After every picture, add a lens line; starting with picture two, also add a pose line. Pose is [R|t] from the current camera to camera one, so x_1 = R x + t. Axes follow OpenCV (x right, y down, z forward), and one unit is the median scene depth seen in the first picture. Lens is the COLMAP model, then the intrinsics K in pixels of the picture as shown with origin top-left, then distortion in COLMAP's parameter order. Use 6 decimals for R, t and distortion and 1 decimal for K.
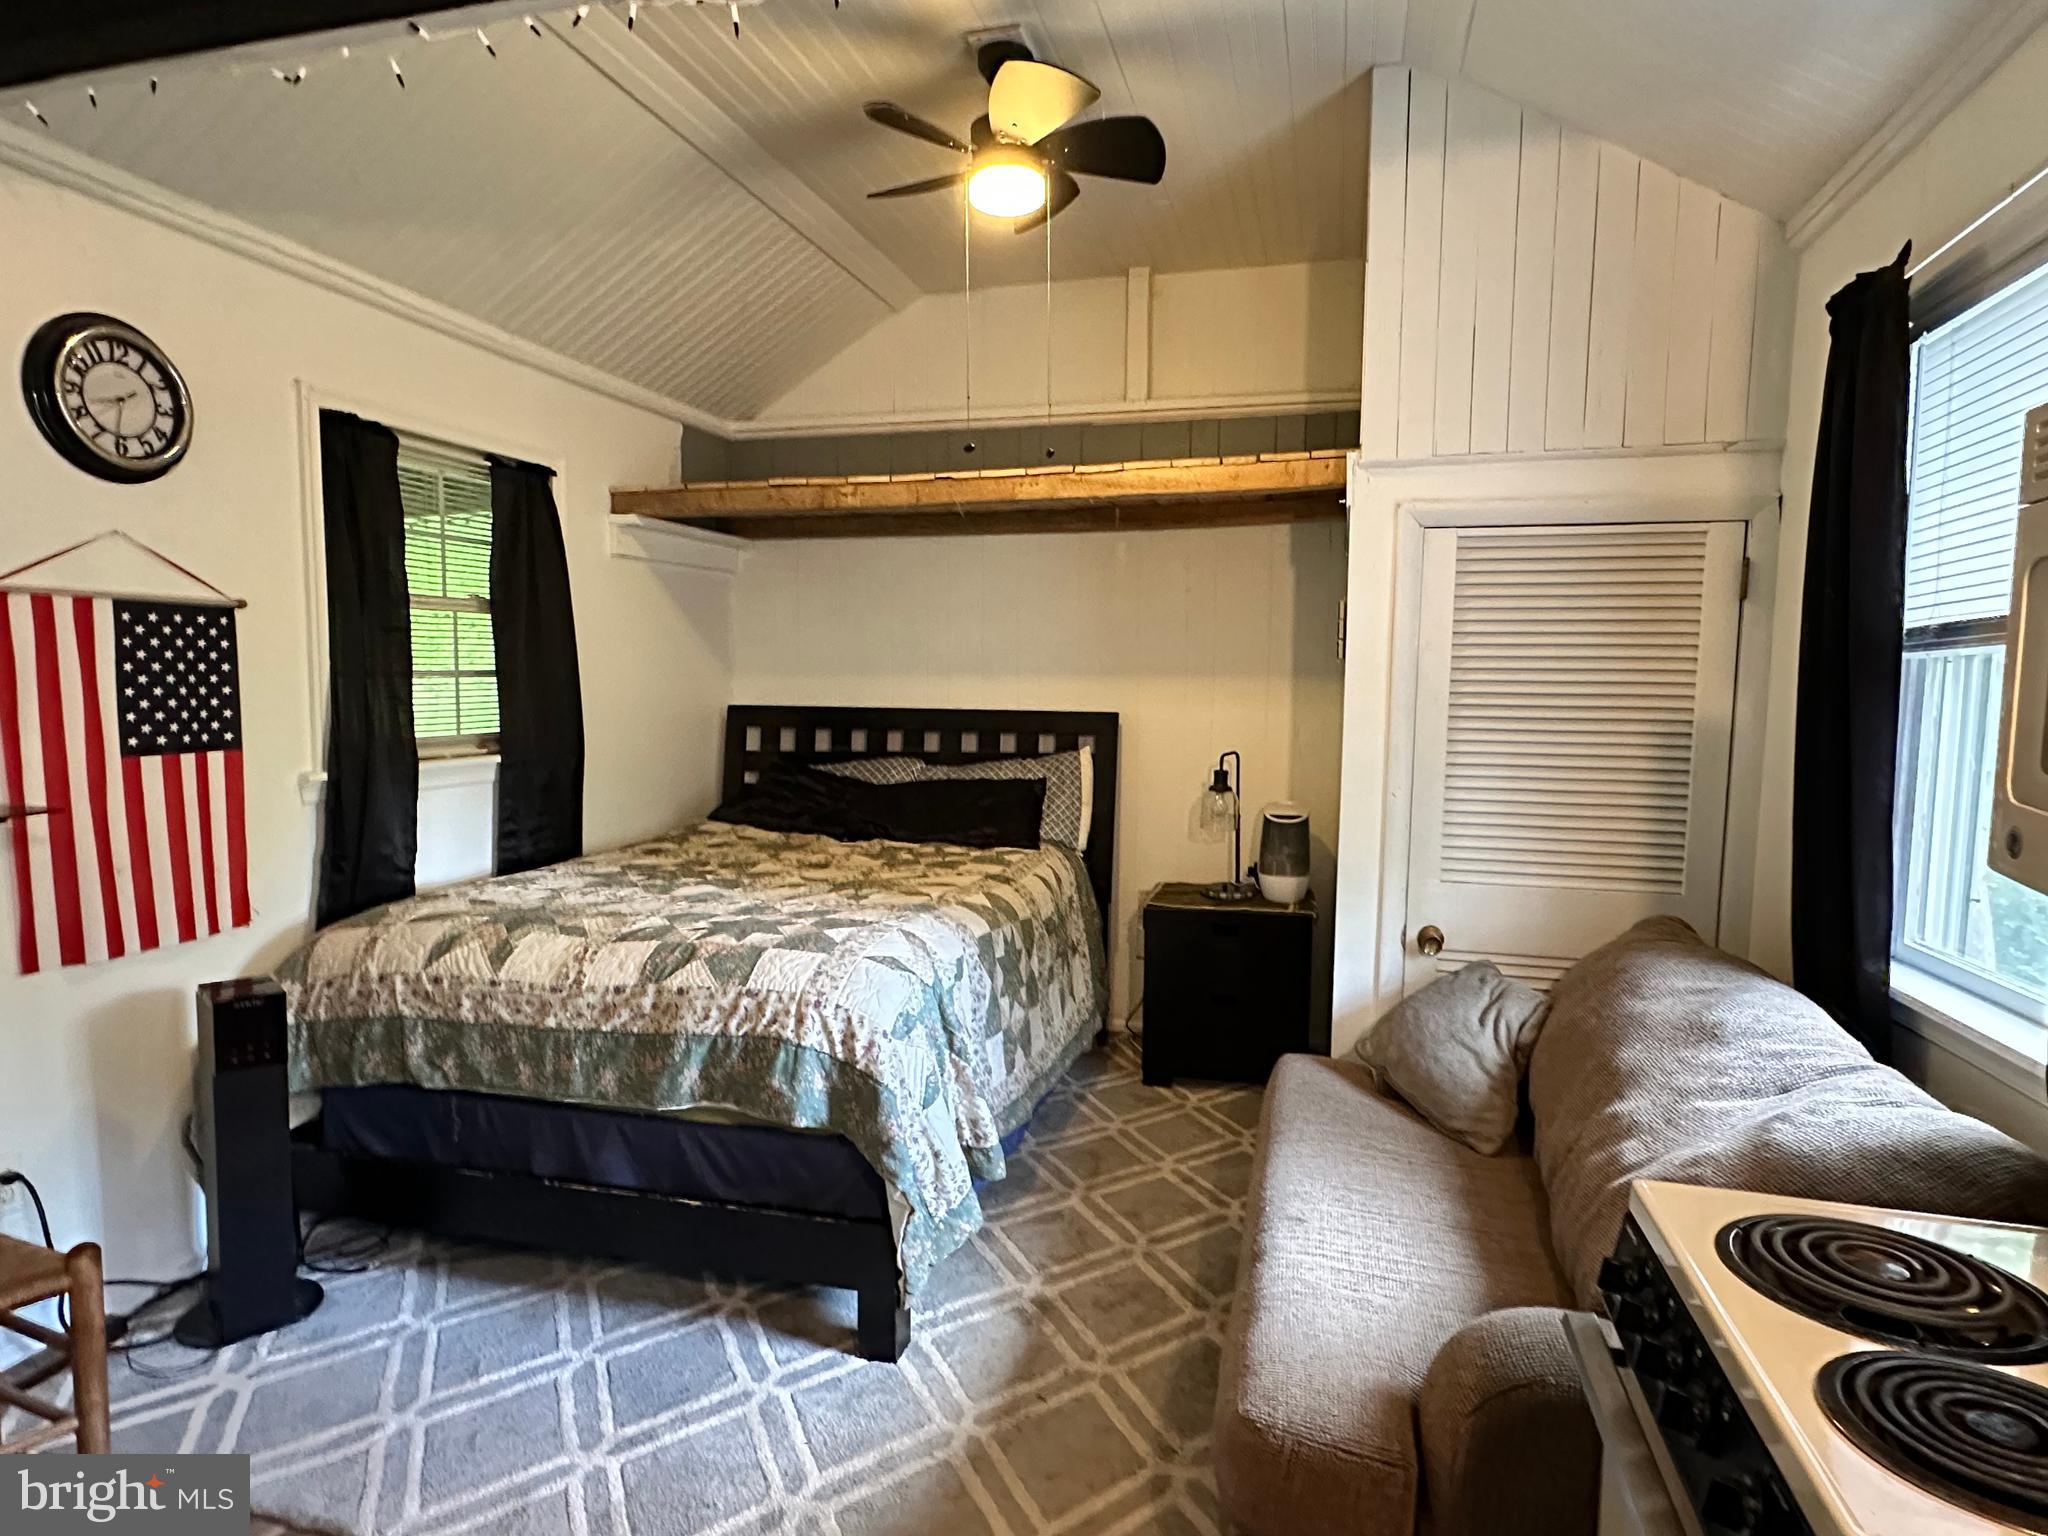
lens RADIAL K [[1128.2, 0, 1023.3], [0, 1128.2, 784.5], [0, 0, 1]] dist [-0.000445, -0.003526]
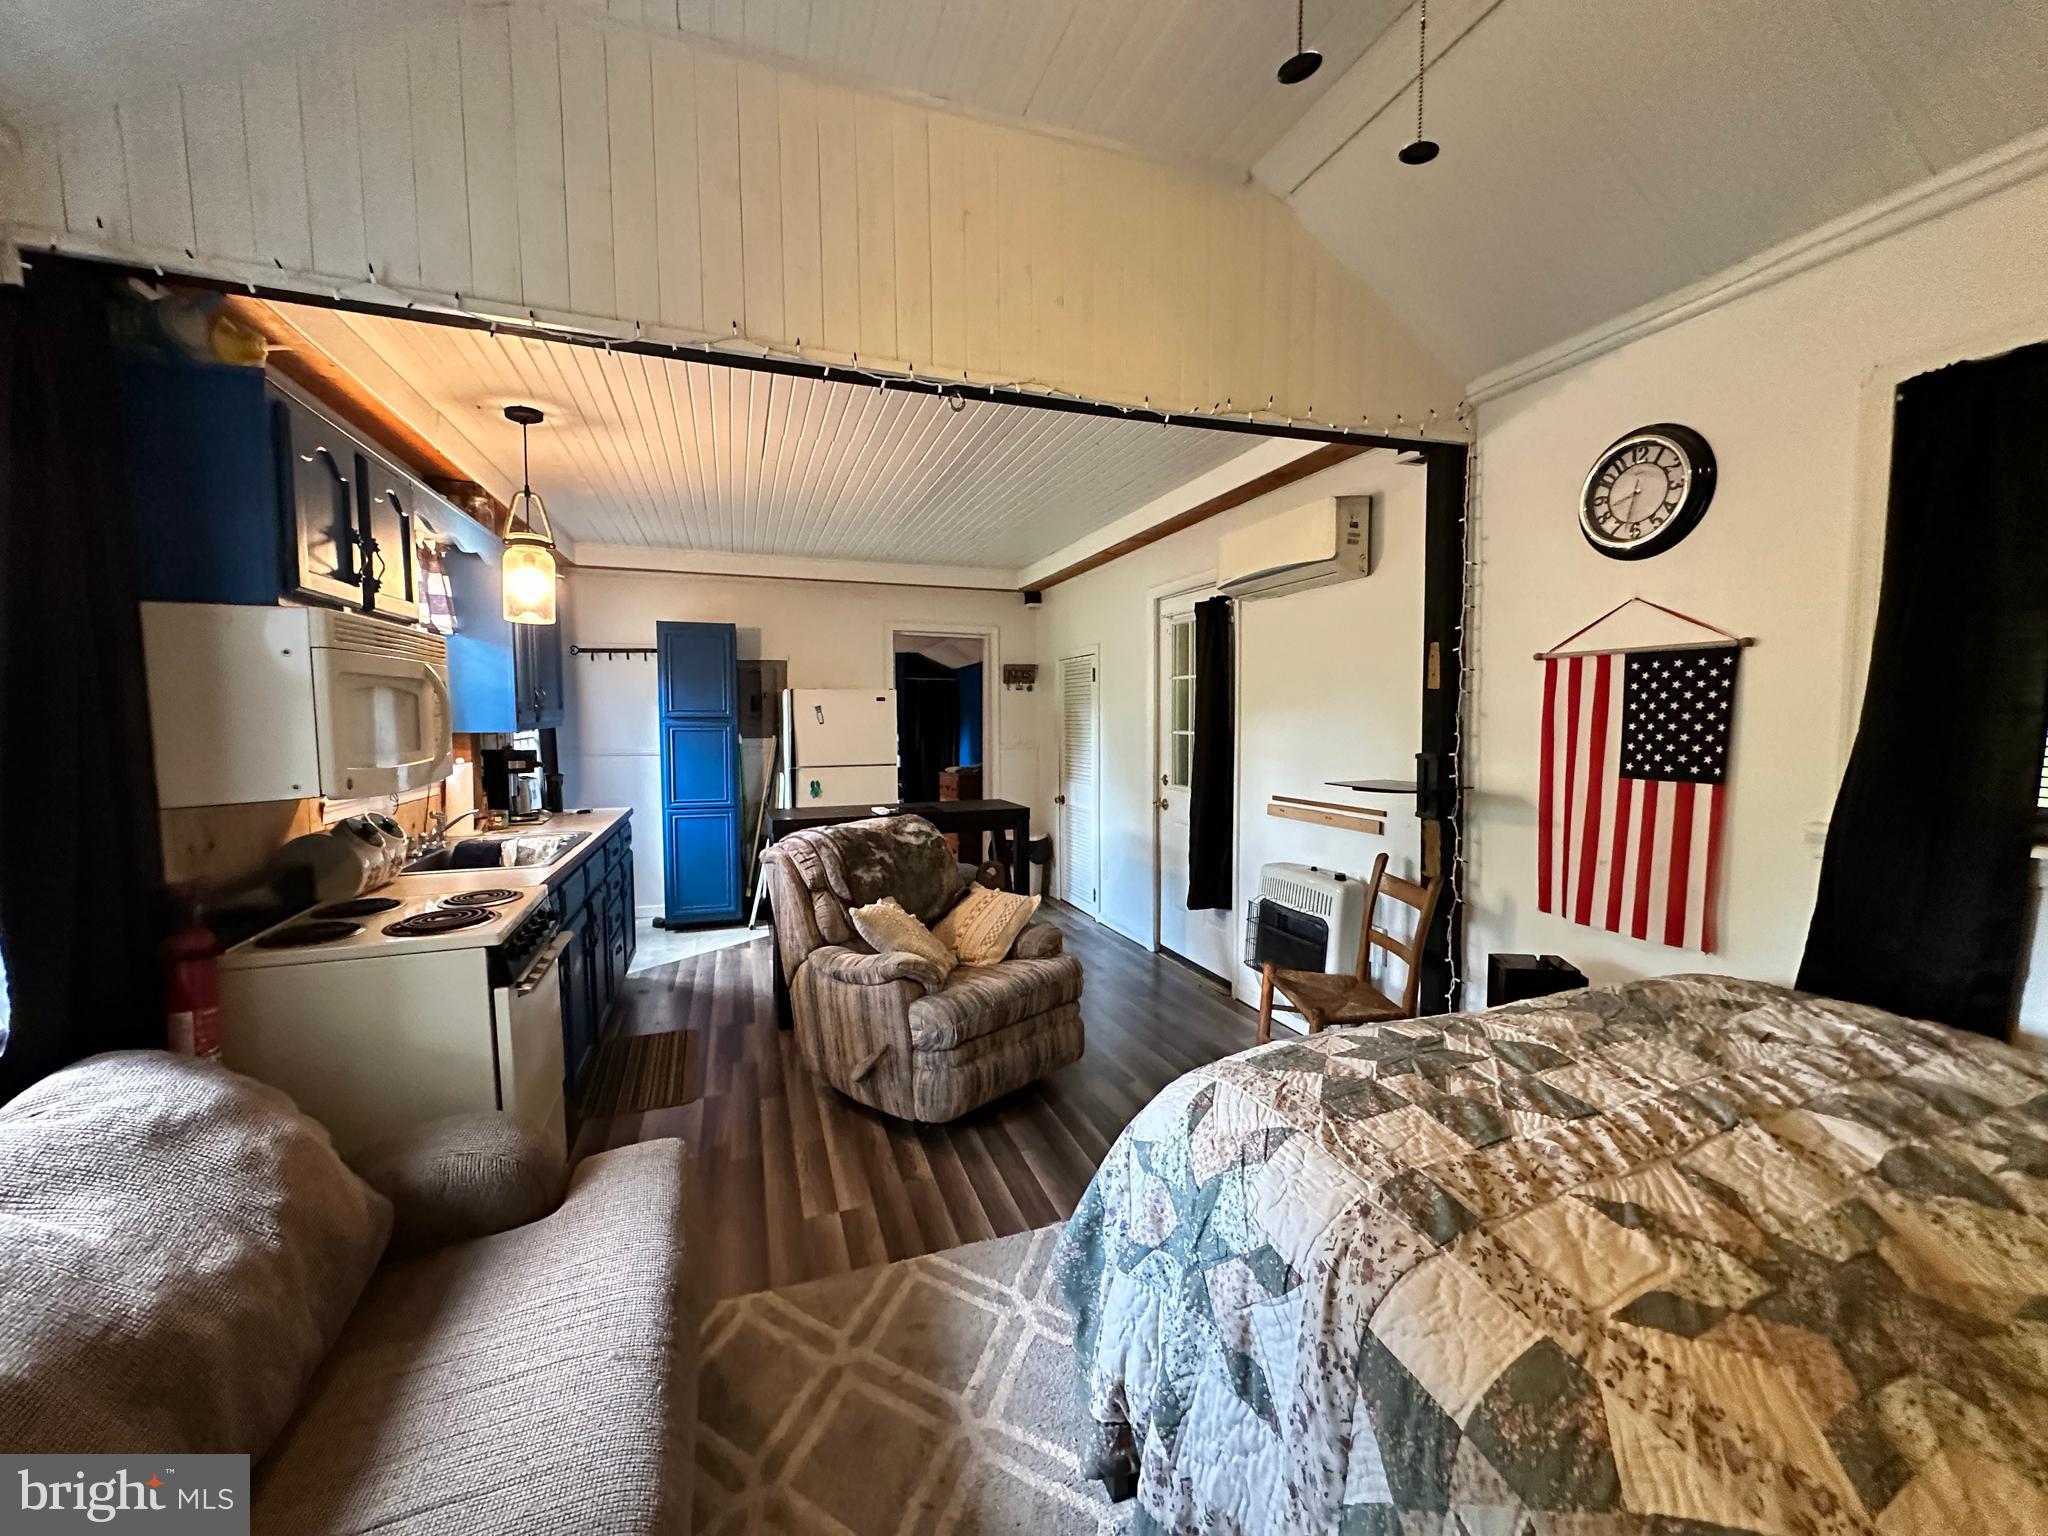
lens RADIAL K [[811.8, 0, 1029.1], [0, 811.8, 771.4], [0, 0, 1]] dist [-0.000420, 0.001056]
pose [[-0.815733, 0.043562, -0.576787, 0.258044], [-0.052550, 0.987455, 0.148898, -0.124344], [0.576037, 0.151771, -0.803210, 1.268582]]
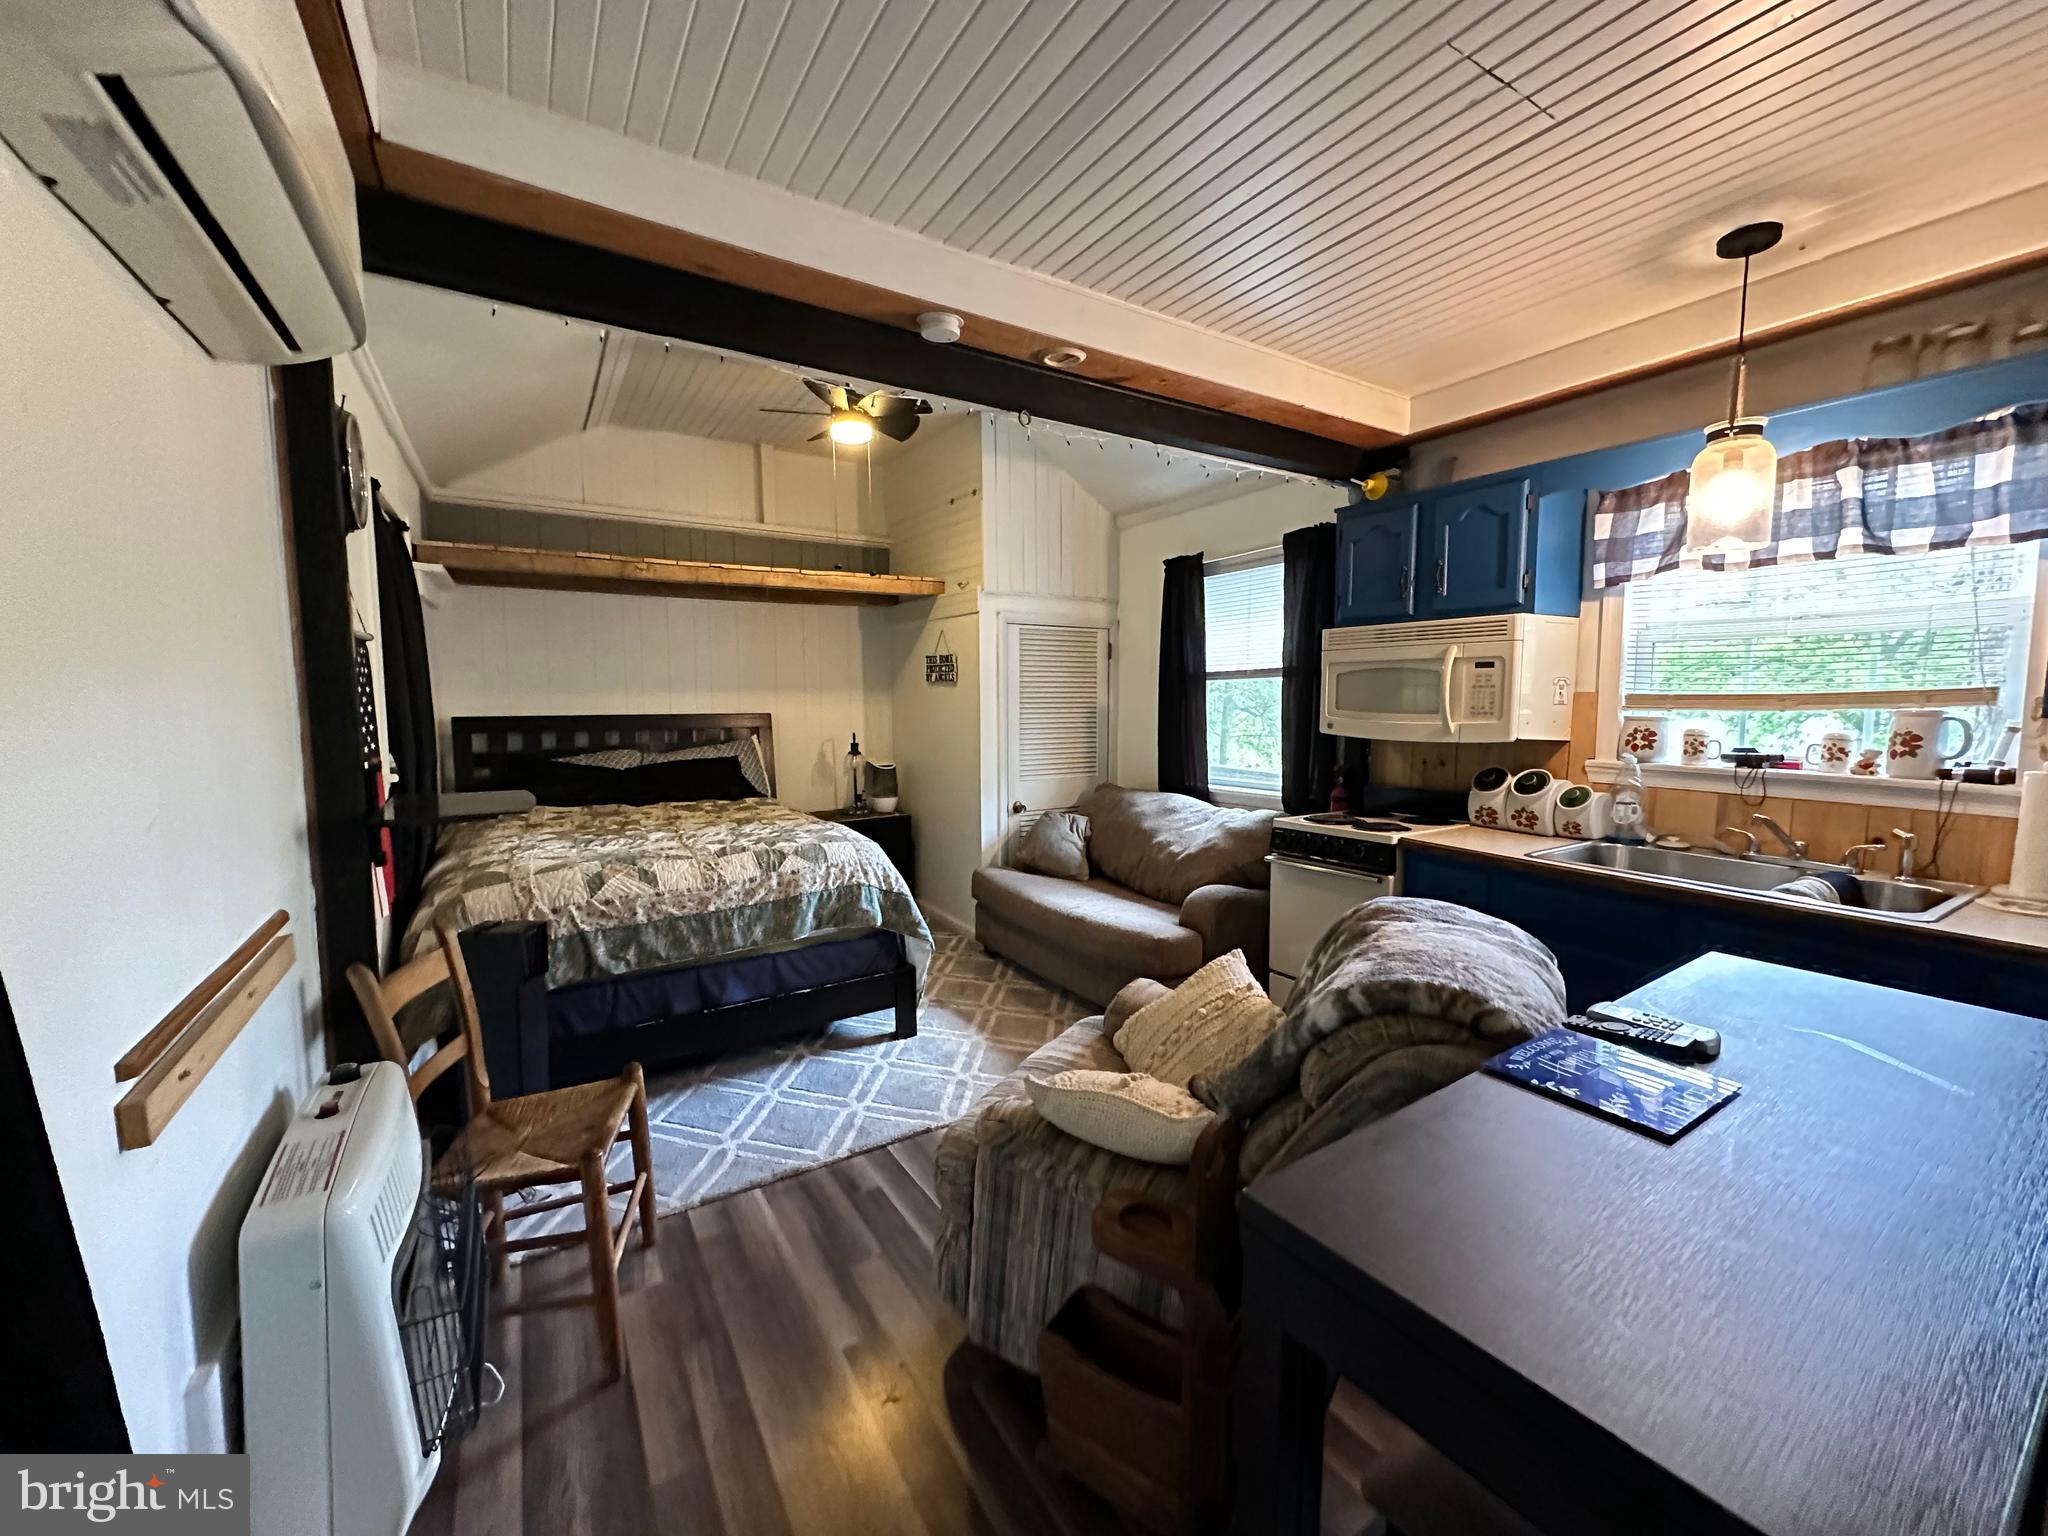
lens RADIAL K [[811.8, 0, 1033.0], [0, 811.8, 766.8], [0, 0, 1]] dist [-0.000420, 0.001056]
pose [[0.672127, -0.077967, 0.736319, -0.894558], [0.077887, 0.996368, 0.034407, 0.004589], [-0.736328, 0.034223, 0.675759, -0.125252]]
